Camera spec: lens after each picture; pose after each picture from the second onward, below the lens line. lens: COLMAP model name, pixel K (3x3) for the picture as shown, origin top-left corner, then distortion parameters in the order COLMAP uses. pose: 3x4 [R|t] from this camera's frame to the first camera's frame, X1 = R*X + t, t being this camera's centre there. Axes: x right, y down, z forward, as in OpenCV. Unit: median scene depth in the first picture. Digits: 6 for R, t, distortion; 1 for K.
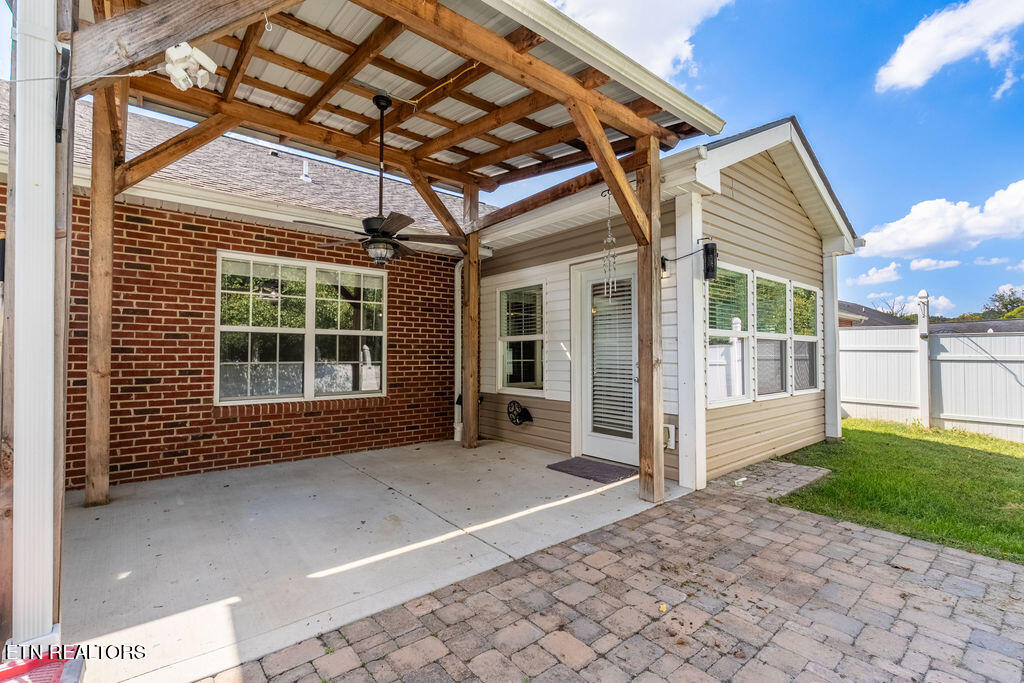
lens RADIAL K [[445.6, 0, 512.0], [0, 445.6, 341.5], [0, 0, 1]] dist [0.000247, 0.000045]
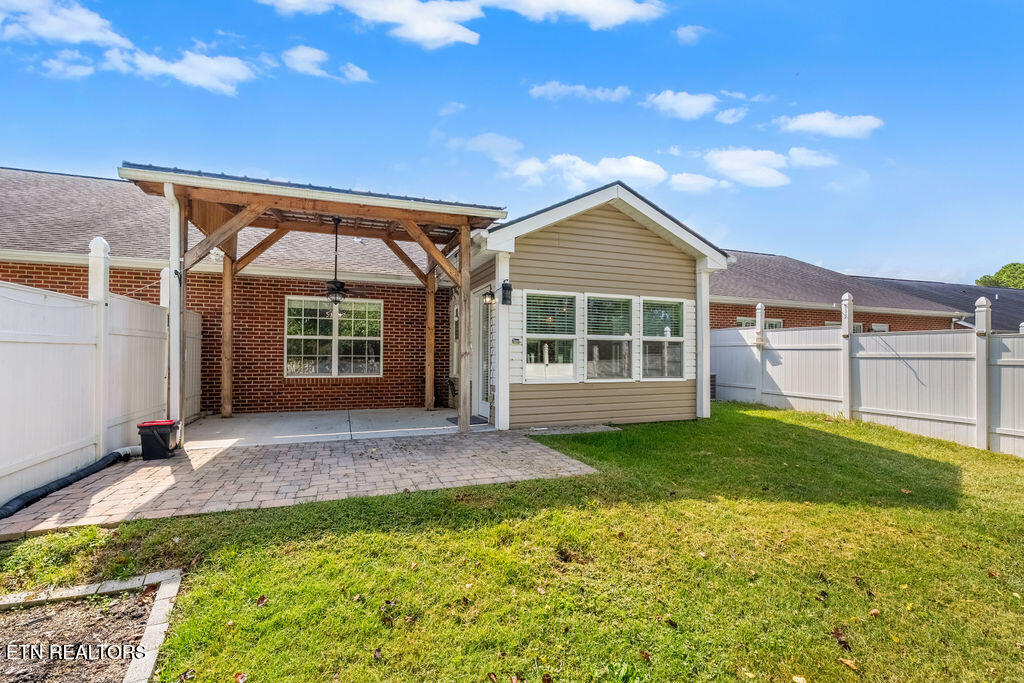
lens RADIAL K [[451.9, 0, 513.2], [0, 451.9, 347.3], [0, 0, 1]] dist [0.000950, -0.000392]
pose [[0.949828, -0.003669, -0.312752, 0.745179], [0.006090, 0.999959, 0.006762, 0.006381], [0.312715, -0.008327, 0.949811, -0.452453]]
